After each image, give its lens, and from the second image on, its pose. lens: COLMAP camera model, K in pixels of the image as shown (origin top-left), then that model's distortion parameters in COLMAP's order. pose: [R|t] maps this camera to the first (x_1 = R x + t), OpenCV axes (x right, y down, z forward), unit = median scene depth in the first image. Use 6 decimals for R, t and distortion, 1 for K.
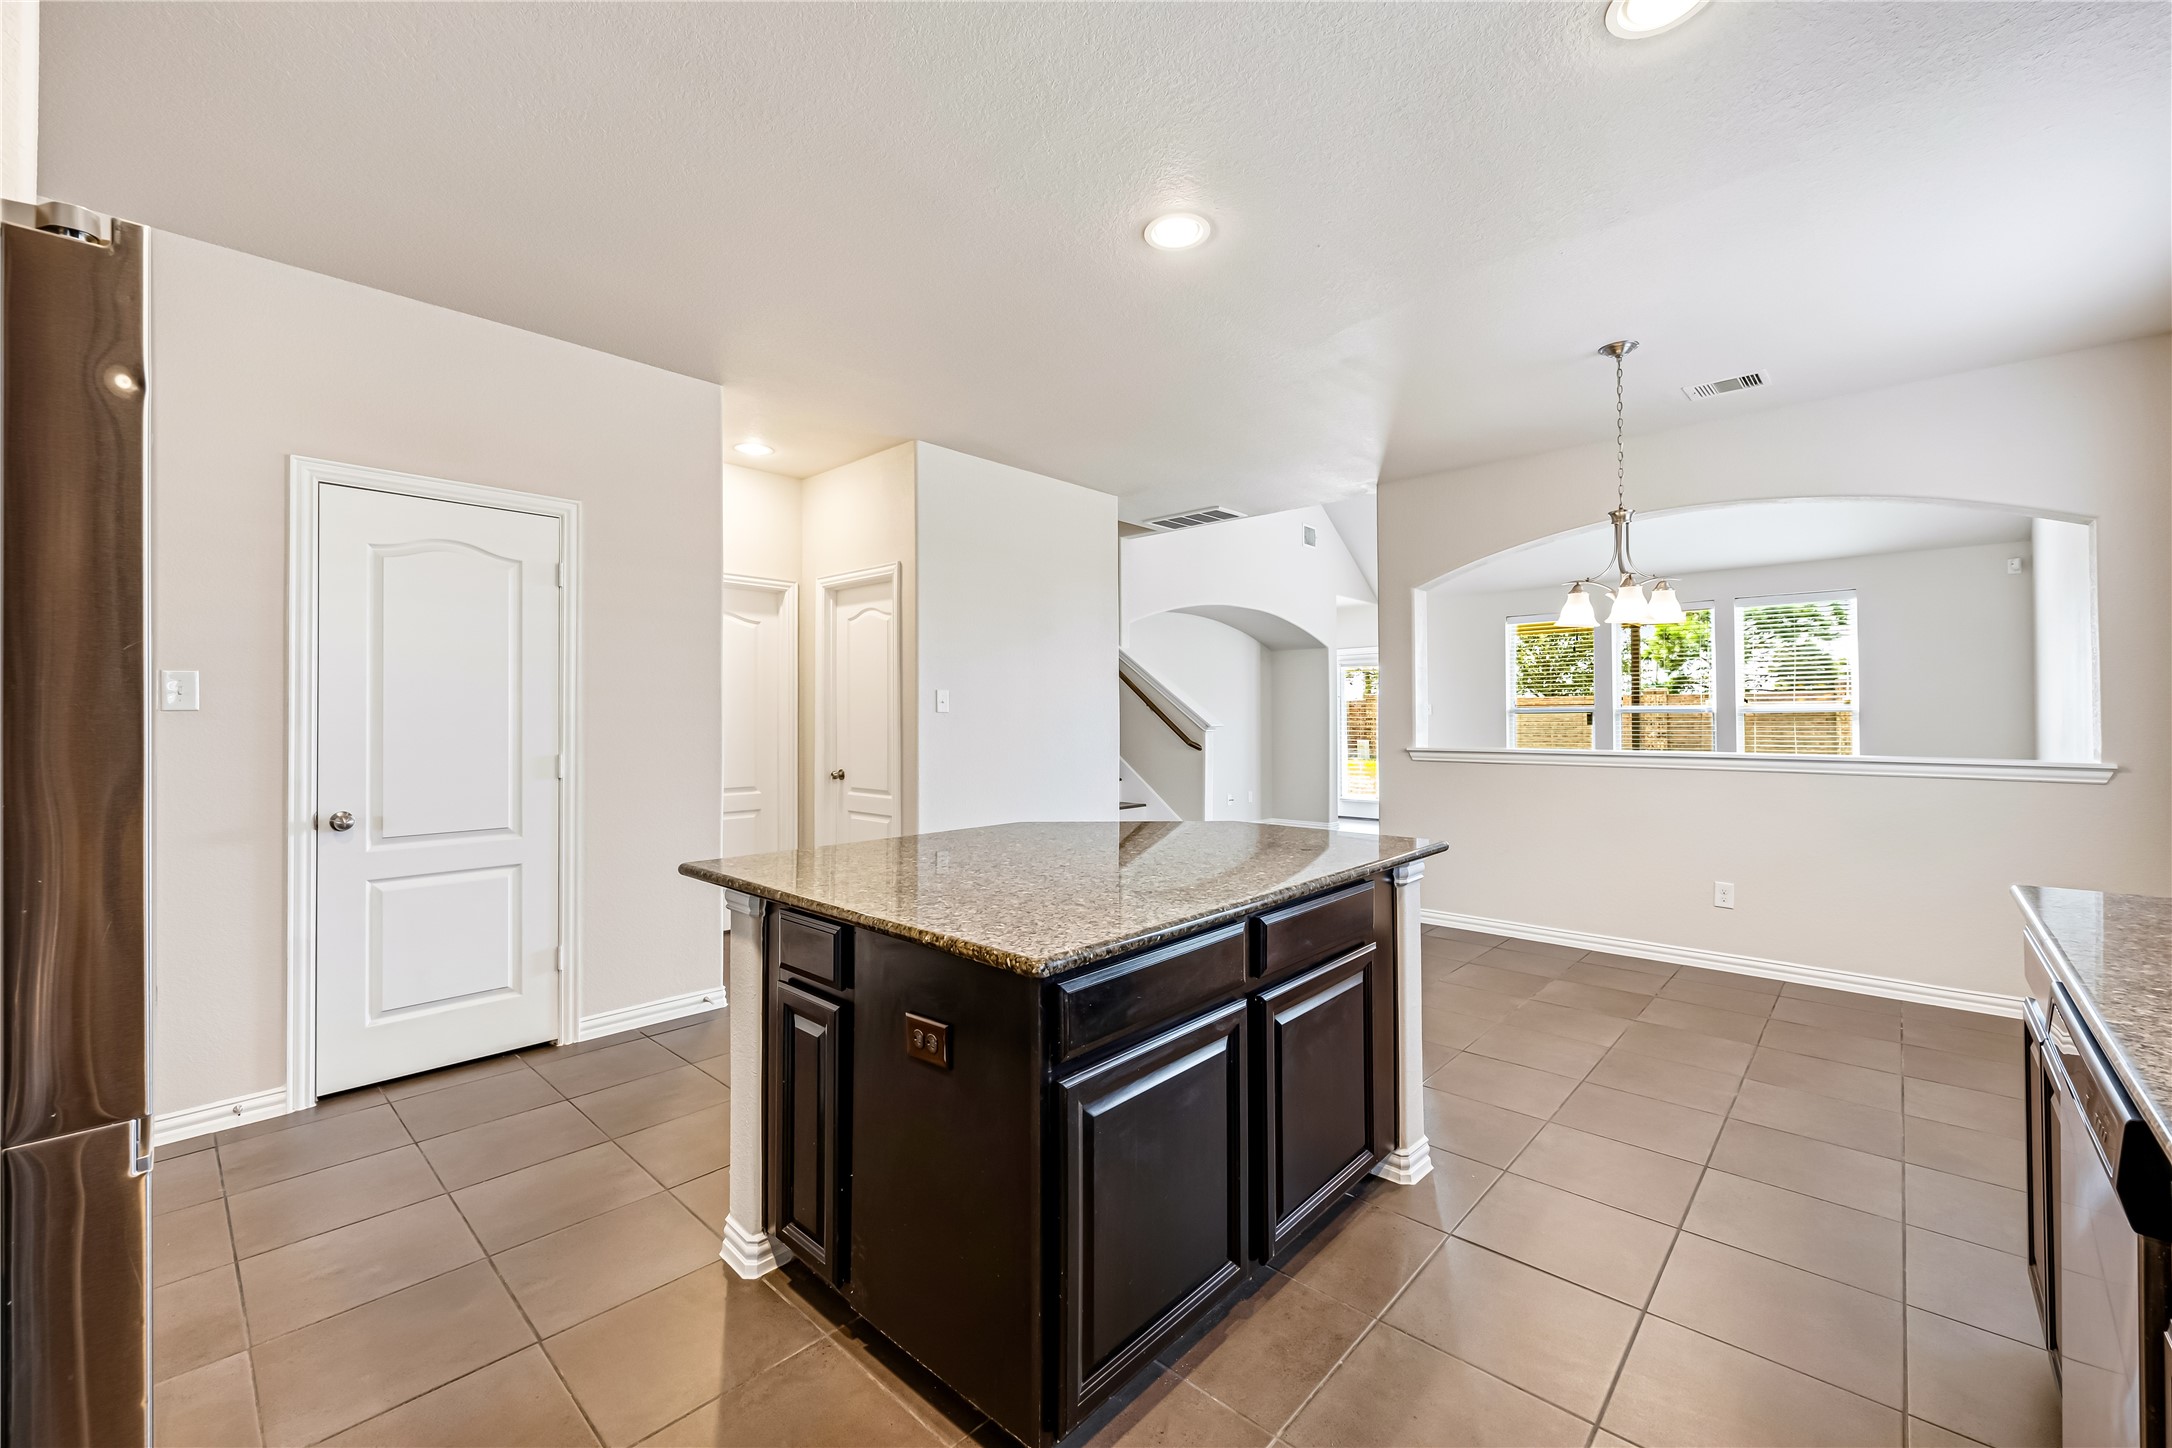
lens RADIAL K [[848.0, 0, 1112.3], [0, 848.0, 704.9], [0, 0, 1]] dist [-0.002377, -0.000169]
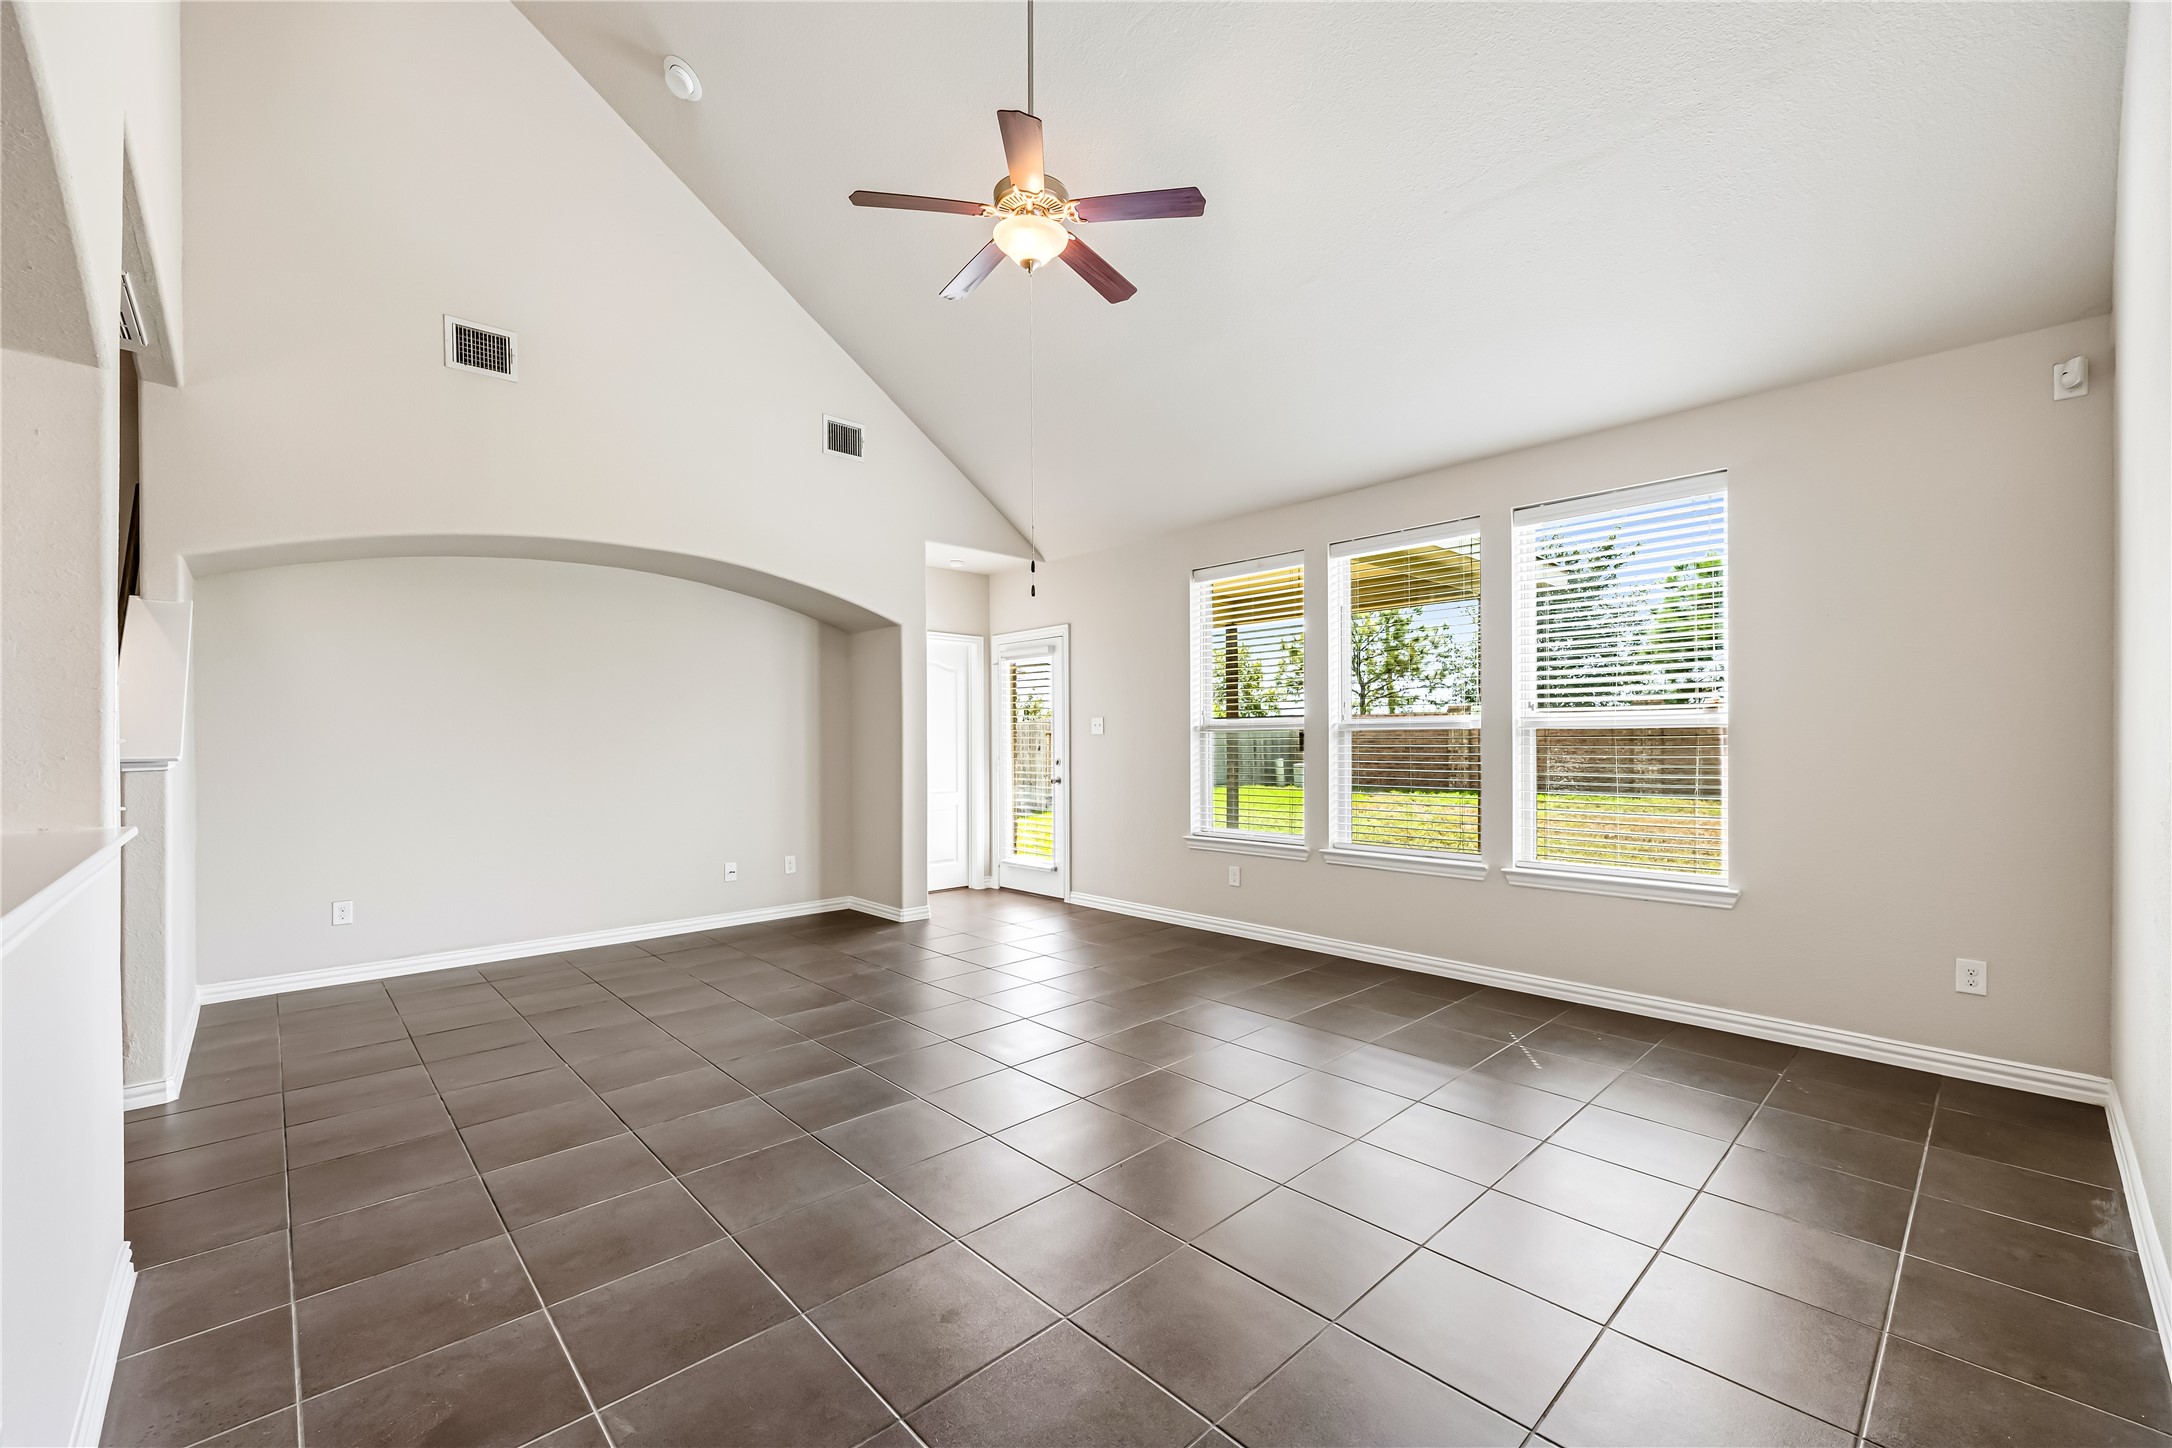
lens RADIAL K [[871.6, 0, 1084.1], [0, 871.6, 743.8], [0, 0, 1]] dist [-0.000933, -0.000050]
pose [[0.997322, -0.001574, -0.073124, 0.451510], [0.003255, 0.999733, 0.022869, 0.004634], [0.073069, -0.023045, 0.997061, 0.391117]]
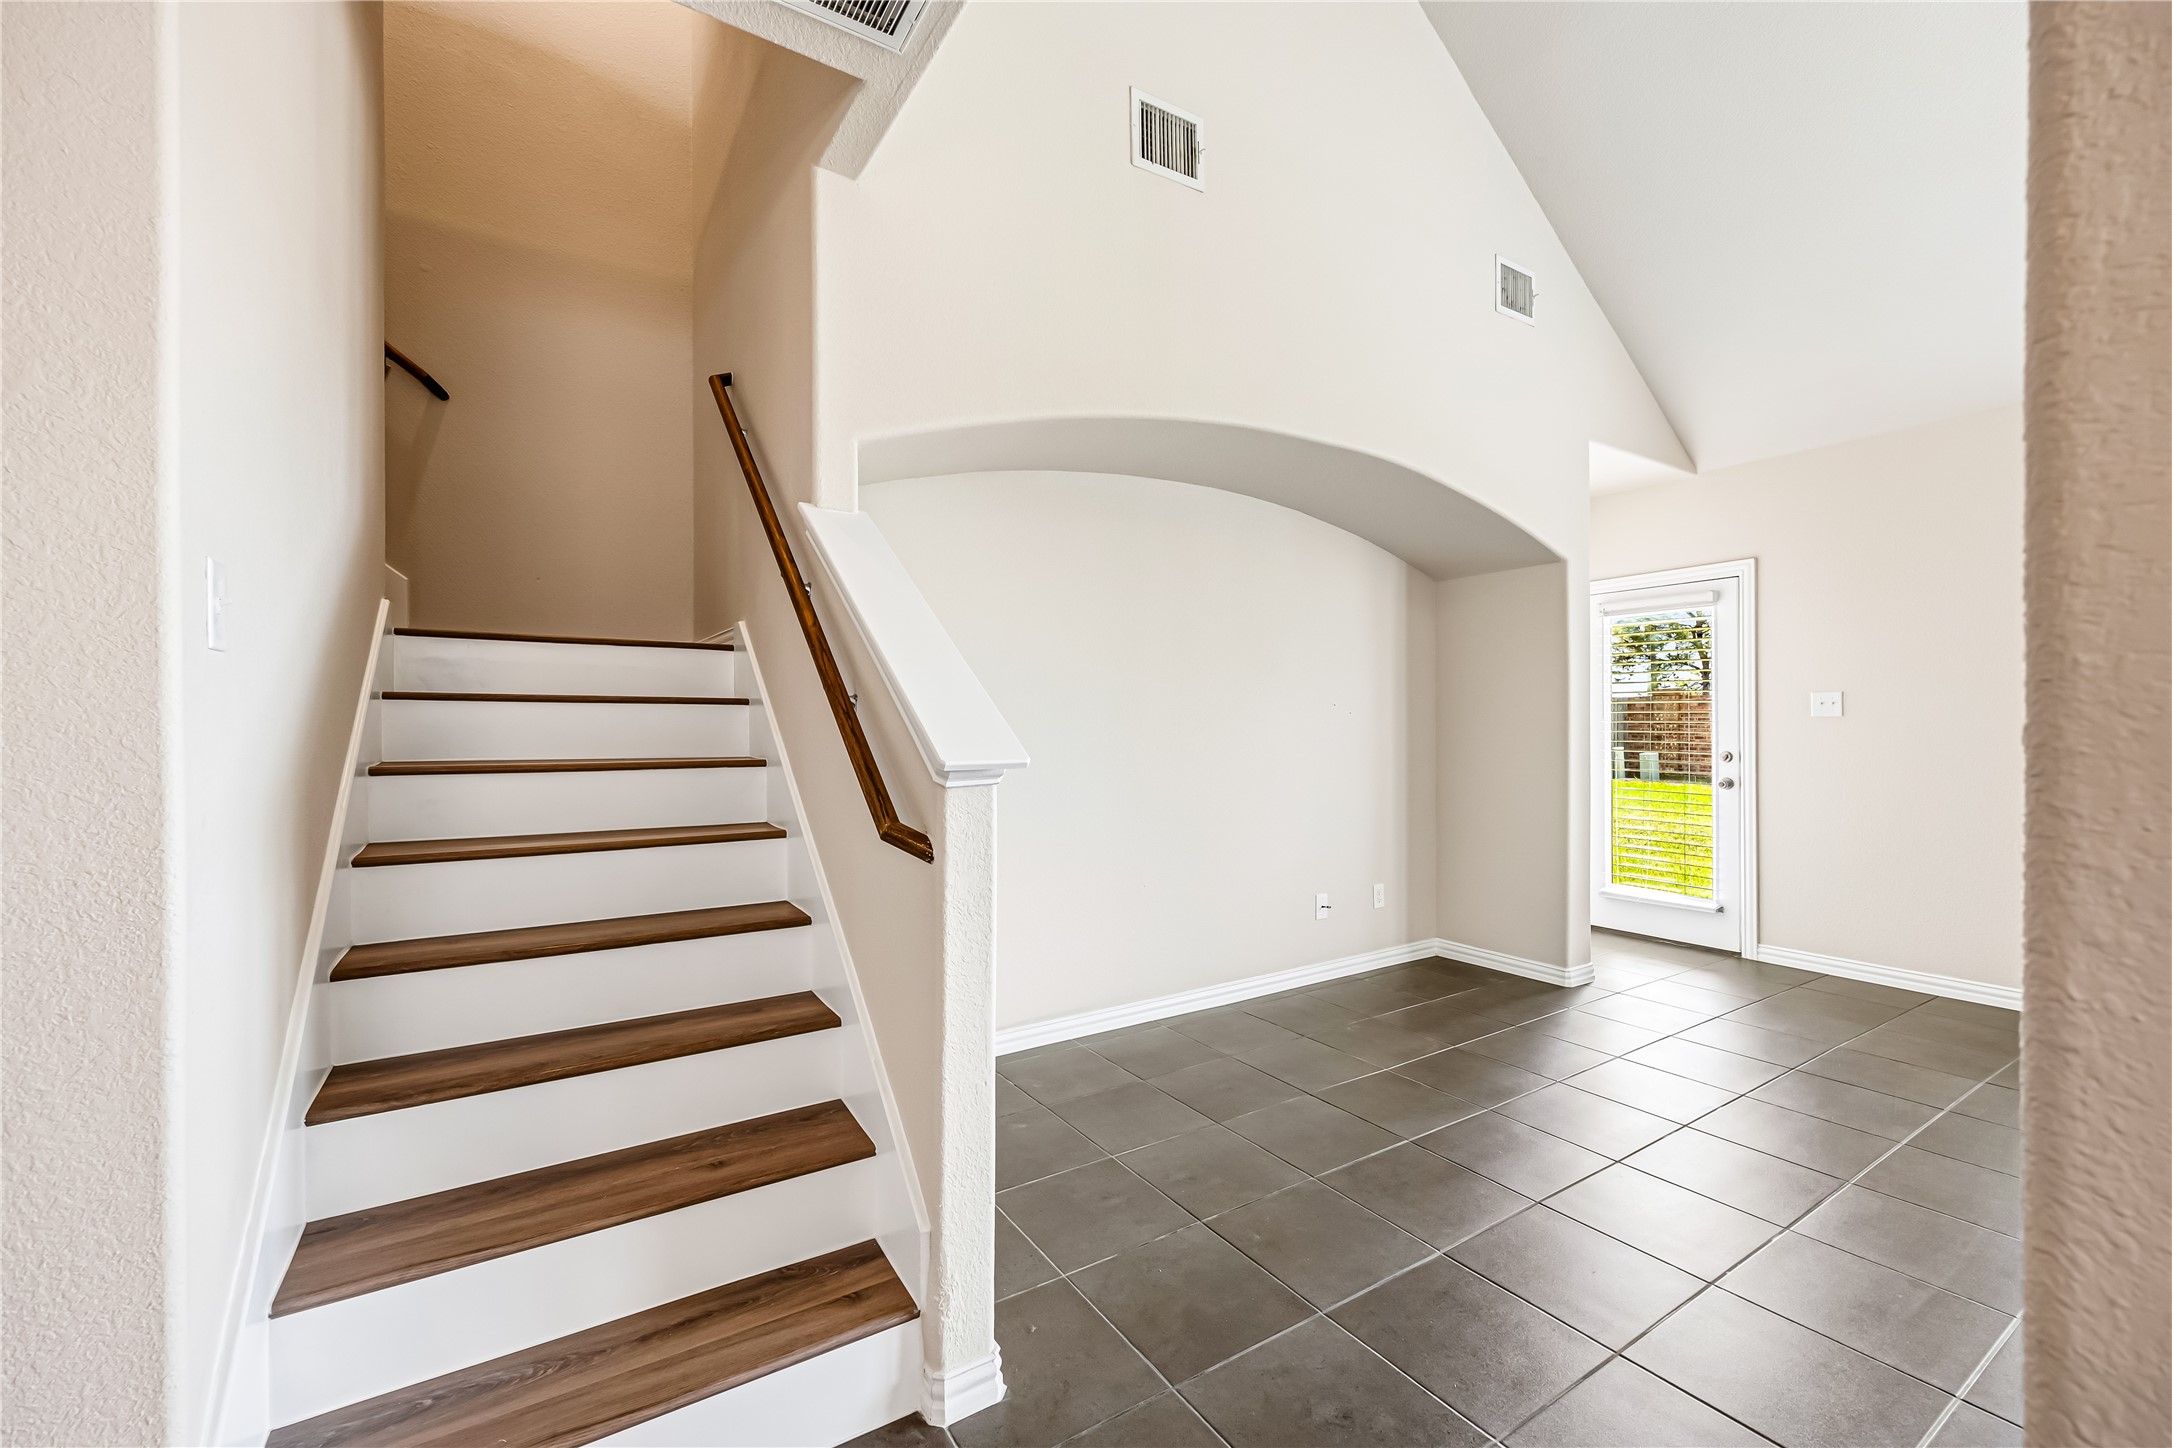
lens RADIAL K [[900.1, 0, 1100.8], [0, 900.1, 727.9], [0, 0, 1]] dist [0.000256, 0.000007]
pose [[0.967382, -0.000495, -0.253321, 0.148165], [0.005637, 0.999792, 0.019575, 0.007280], [0.253259, -0.020365, 0.967184, 0.517515]]
